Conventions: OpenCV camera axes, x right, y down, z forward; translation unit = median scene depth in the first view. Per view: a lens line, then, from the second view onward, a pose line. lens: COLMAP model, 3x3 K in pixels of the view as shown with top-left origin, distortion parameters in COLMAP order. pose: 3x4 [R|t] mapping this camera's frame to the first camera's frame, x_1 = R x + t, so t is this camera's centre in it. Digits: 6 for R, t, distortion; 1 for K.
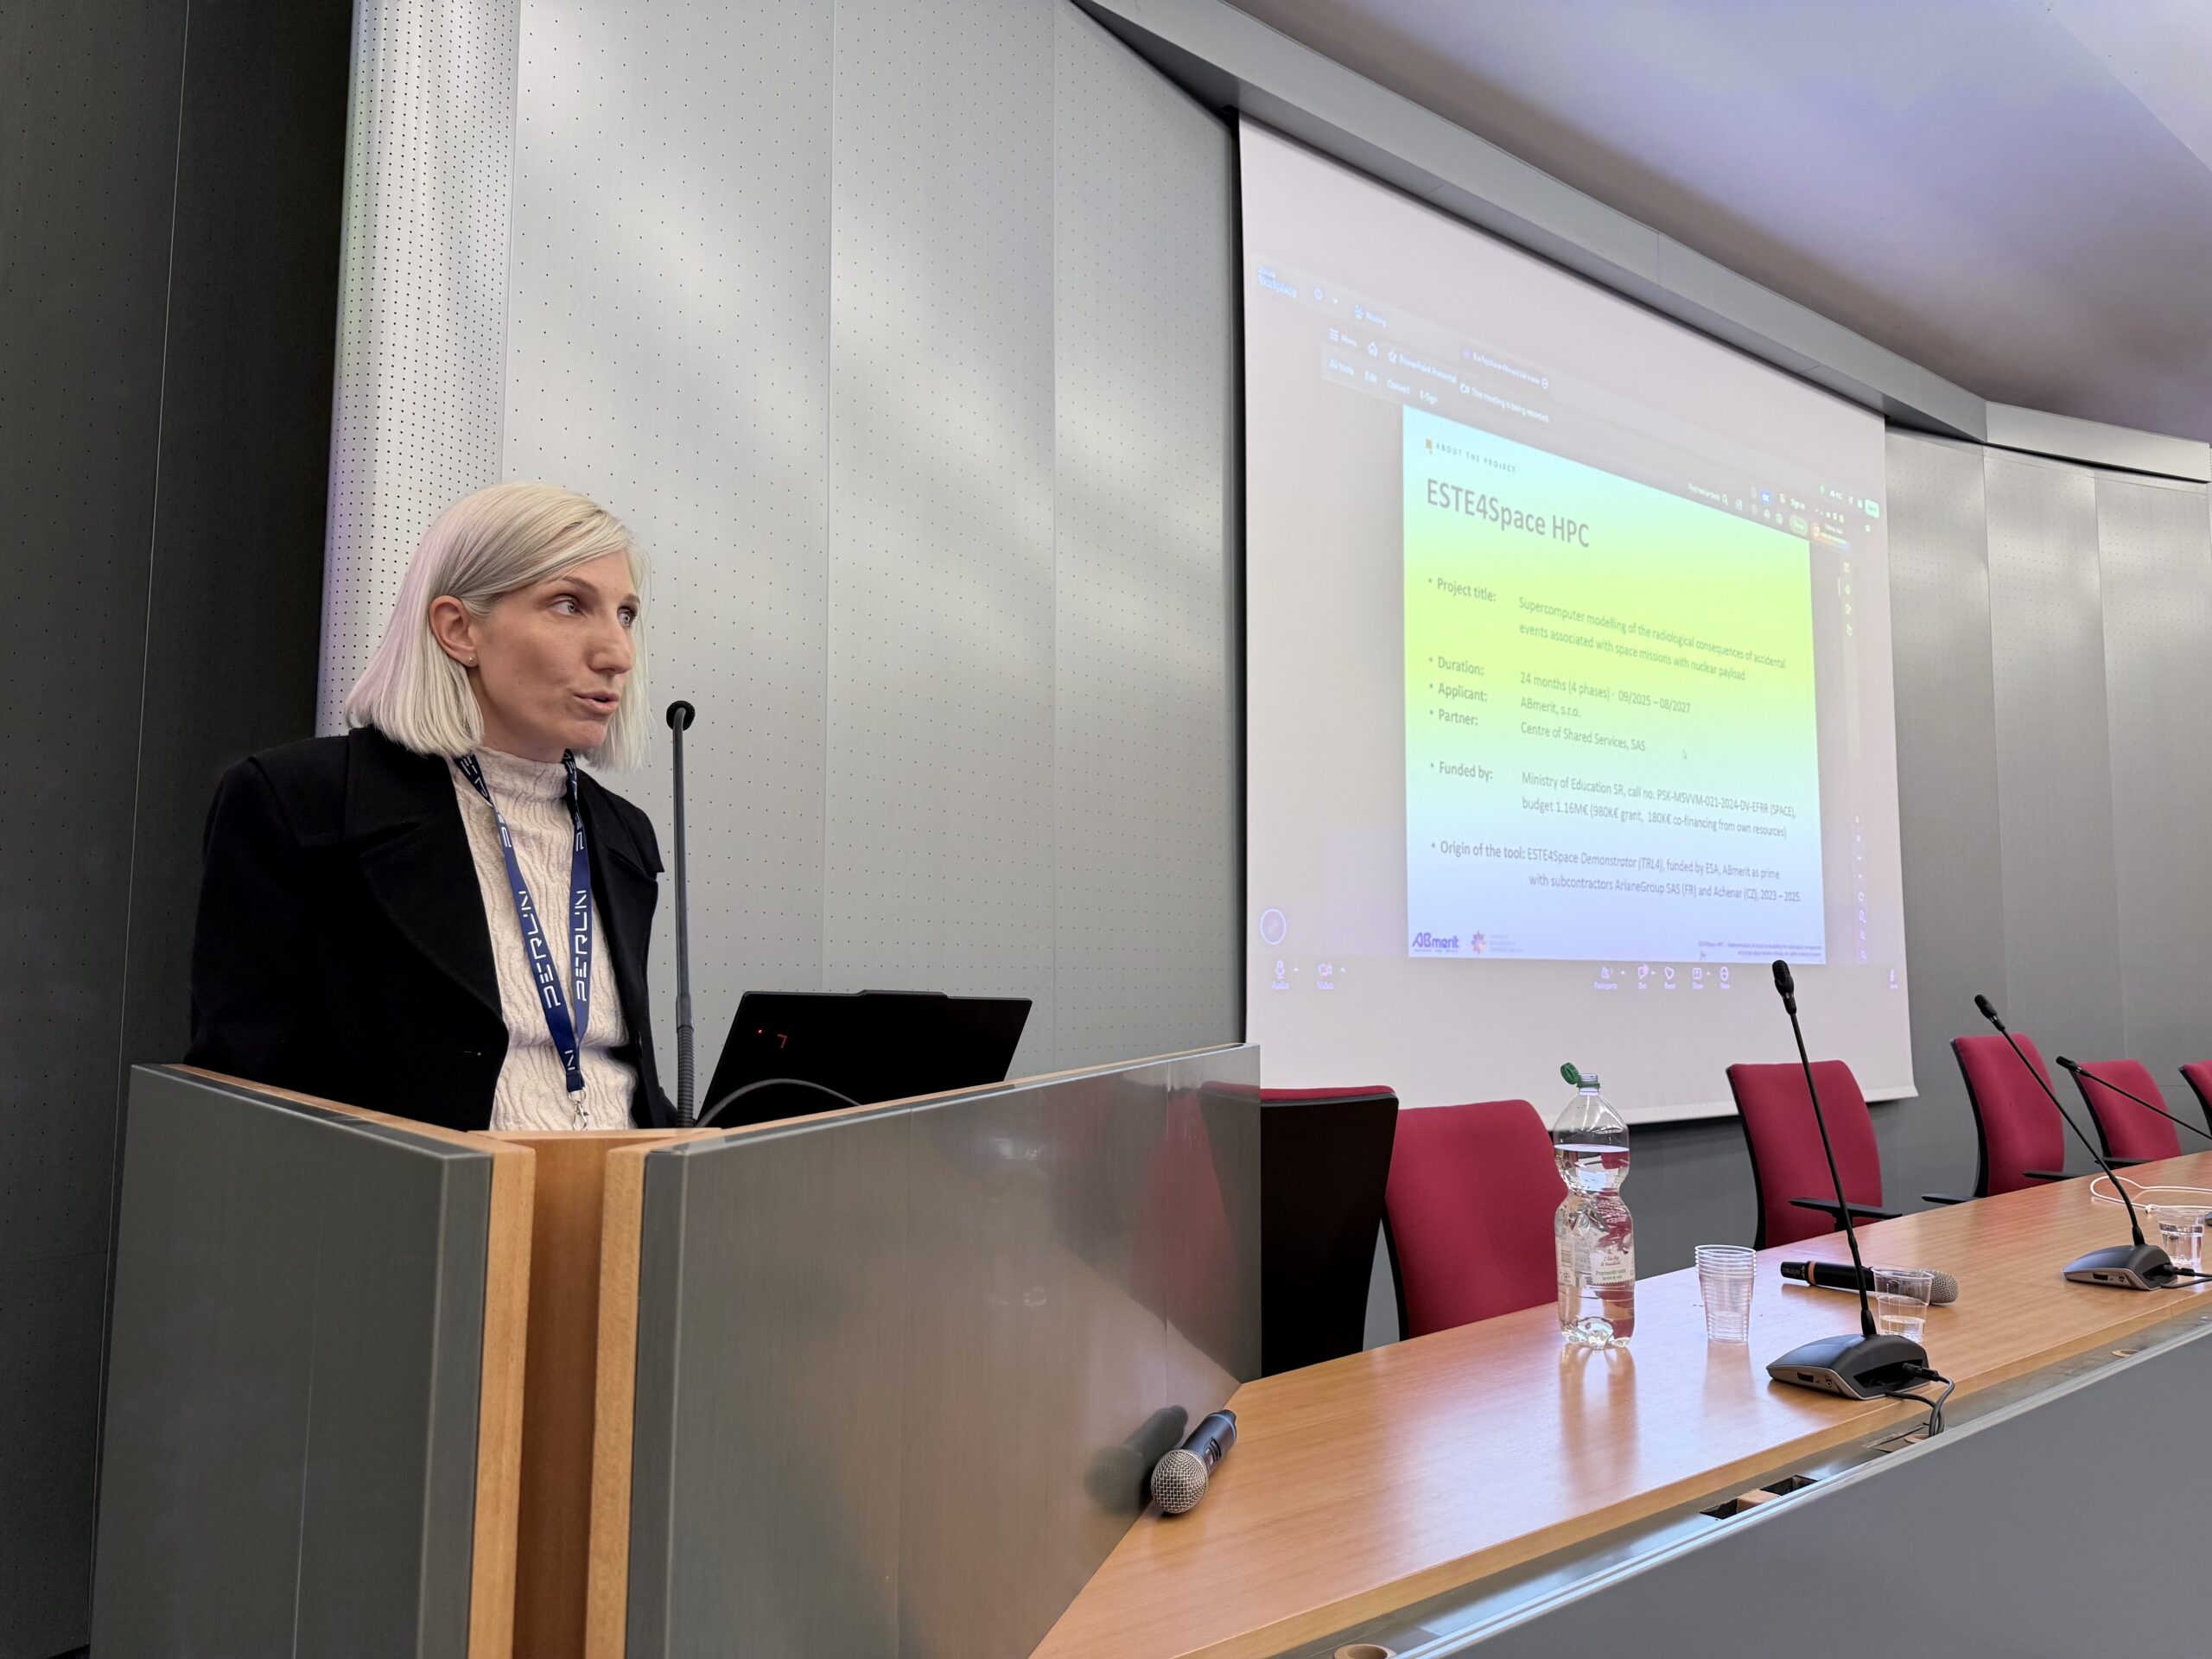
lens RADIAL K [[1592.5, 0, 1106.2], [0, 1592.5, 830.3], [0, 0, 1]] dist [0.057793, -0.068716]
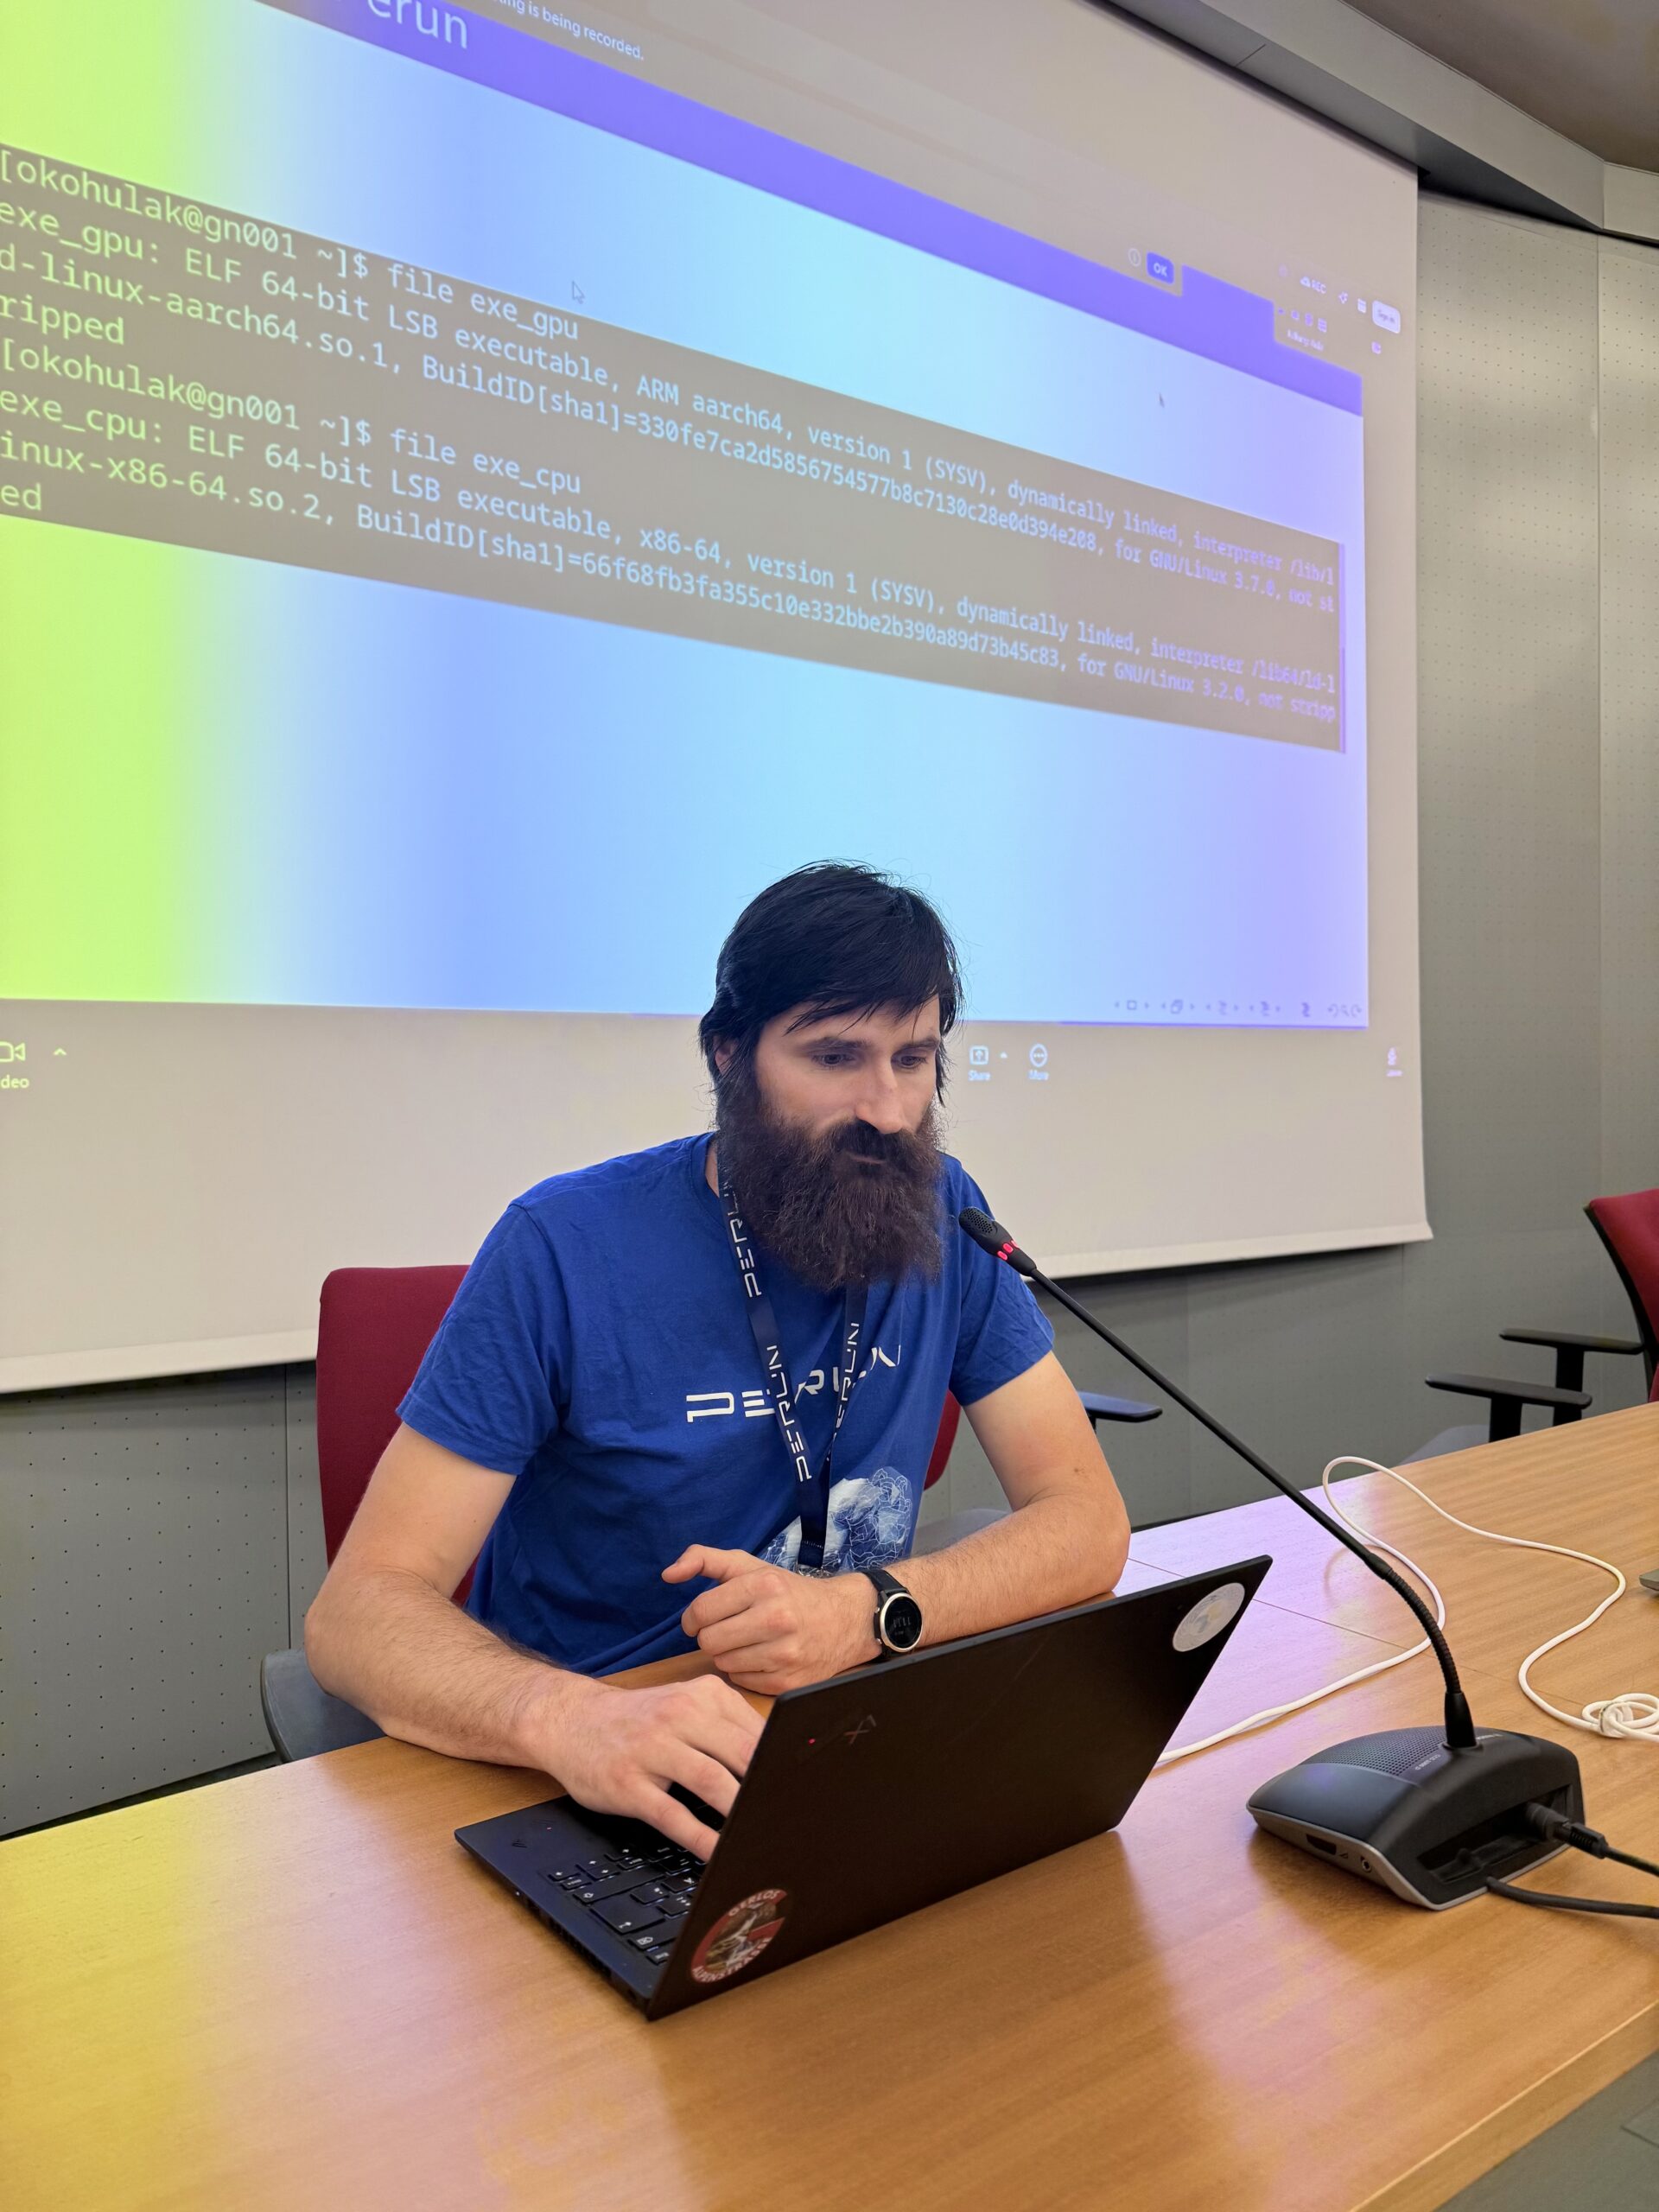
lens RADIAL K [[1592.5, 0, 833.4], [0, 1592.5, 1102.9], [0, 0, 1]] dist [0.057793, -0.068716]
pose [[0.998129, -0.013470, -0.059647, 0.298376], [0.019345, 0.994894, 0.099057, 0.039491], [0.058008, -0.100026, 0.993292, 0.337021]]
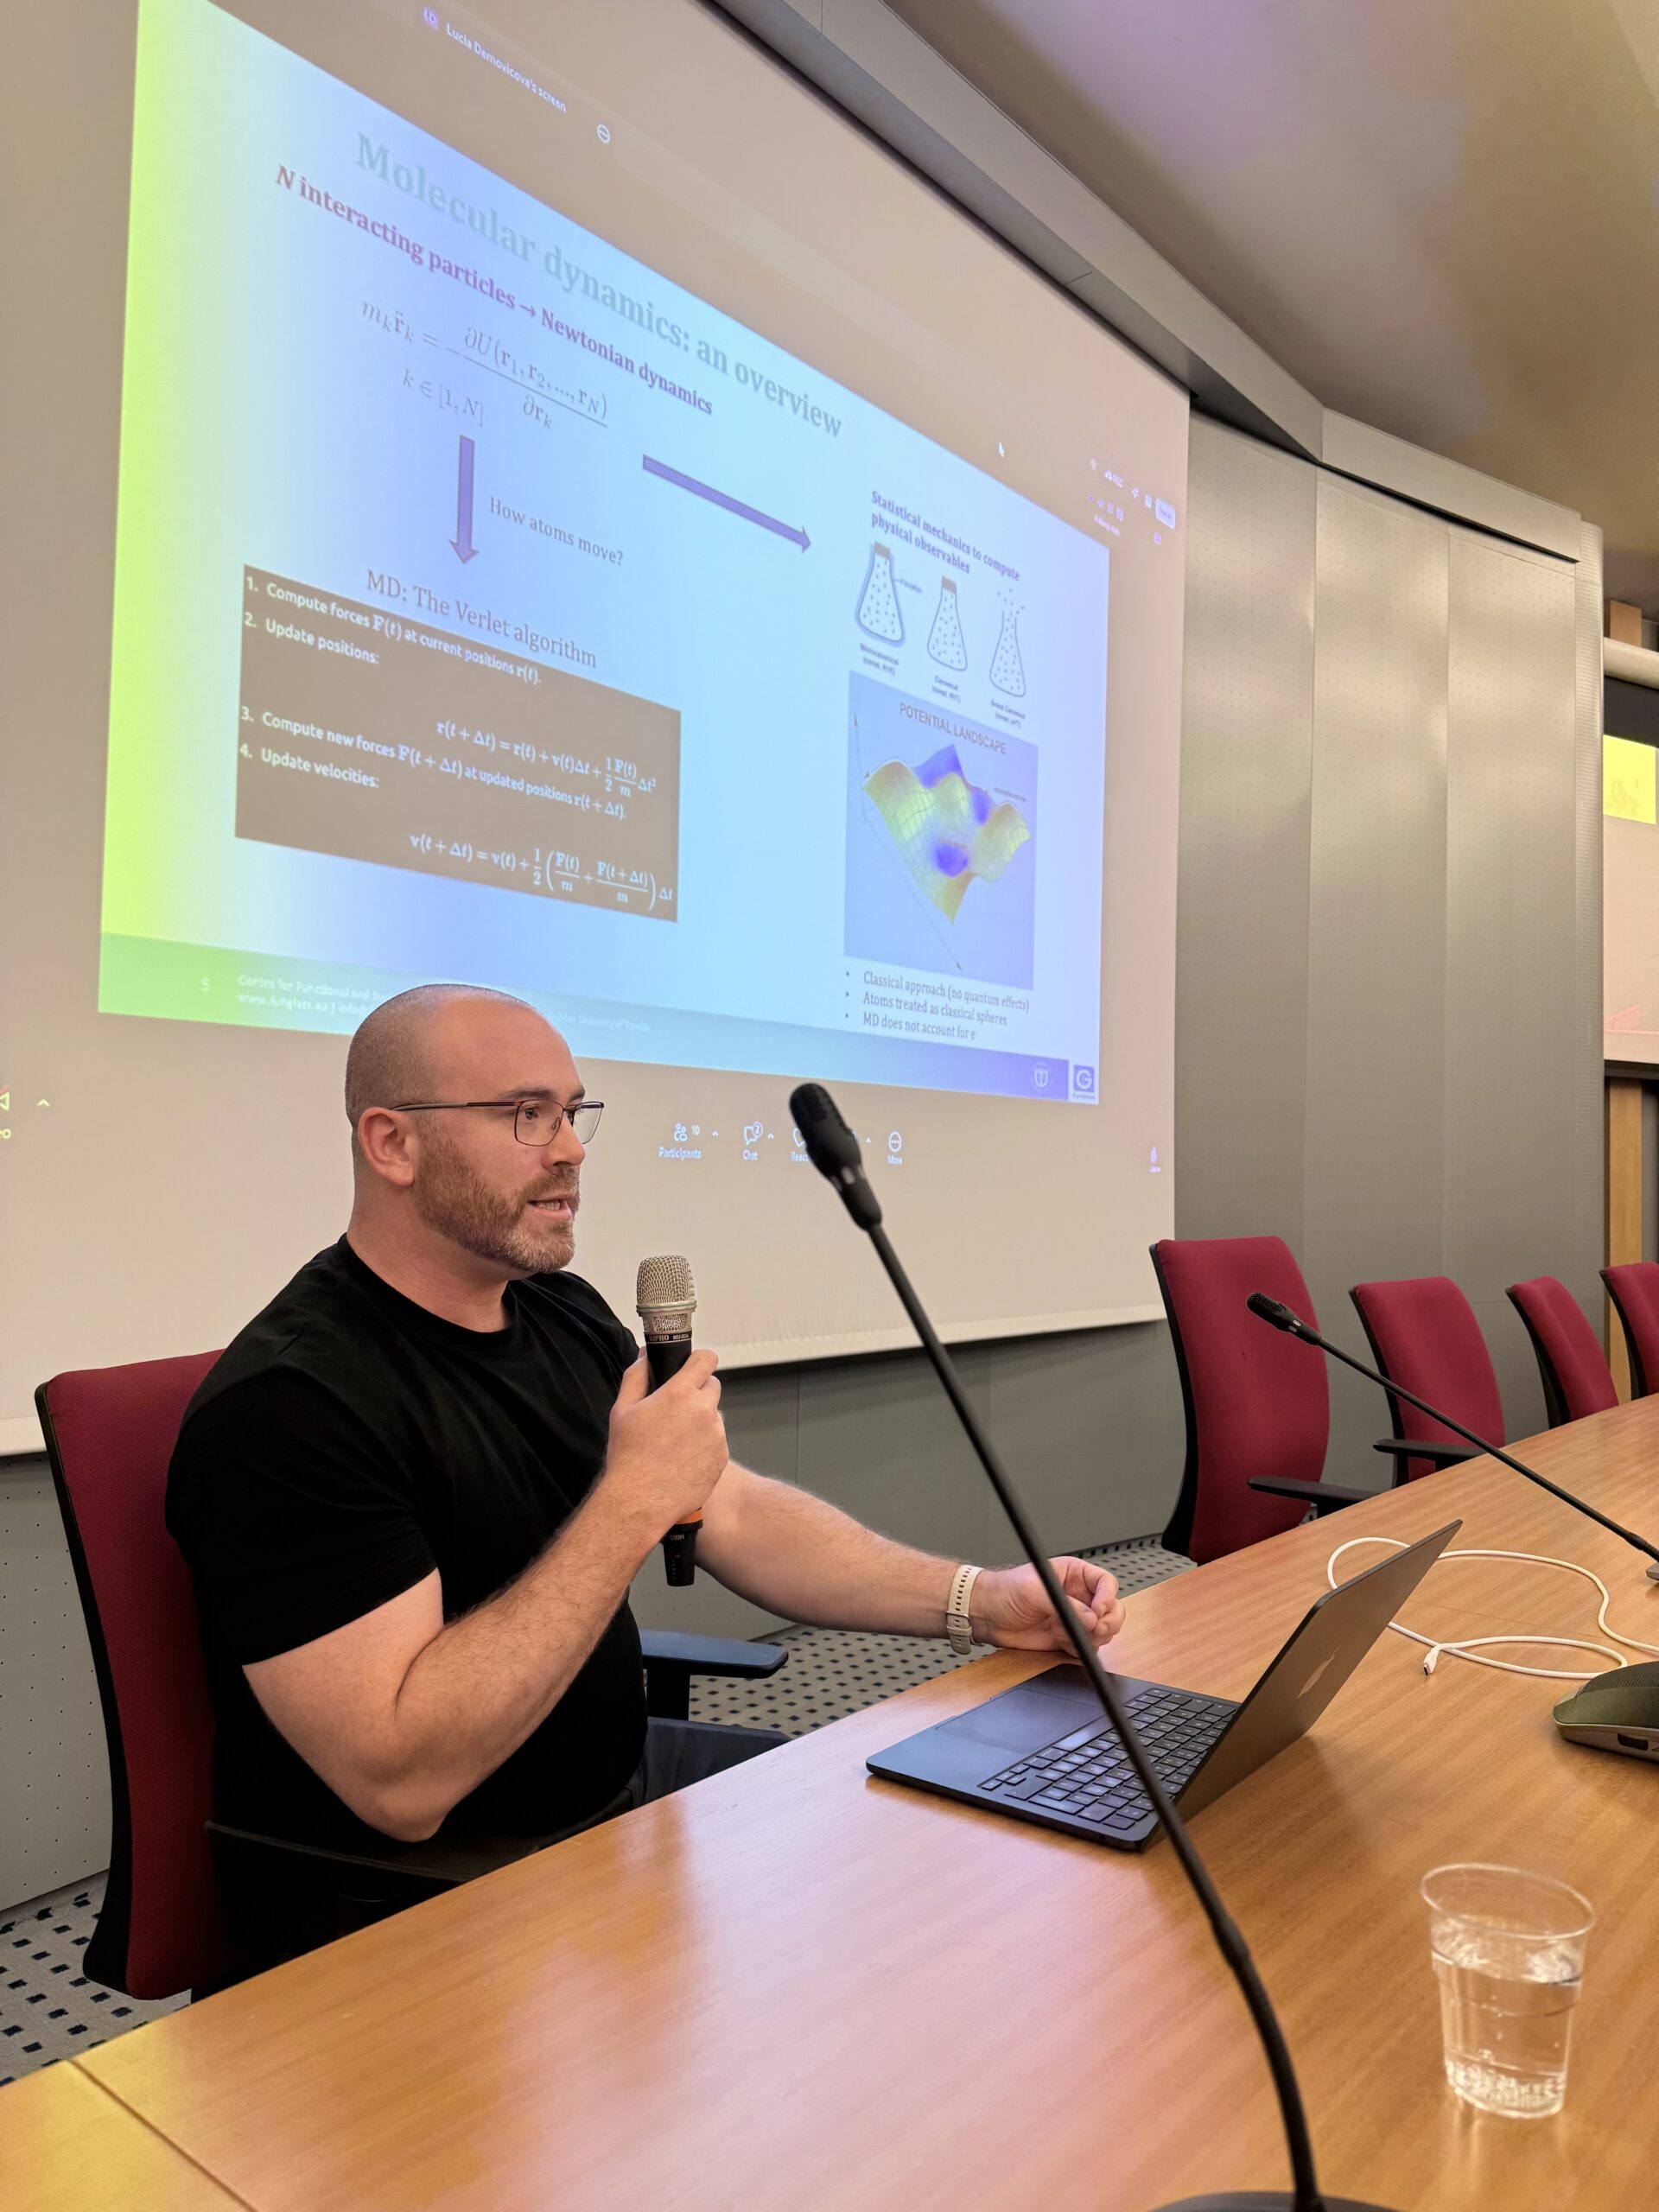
lens RADIAL K [[1592.5, 0, 844.3], [0, 1592.5, 1111.6], [0, 0, 1]] dist [0.057793, -0.068716]
pose [[0.980336, 0.027008, 0.195481, 0.203206], [-0.037648, 0.997993, 0.050920, 0.038083], [-0.193713, -0.057279, 0.979385, 0.308337]]
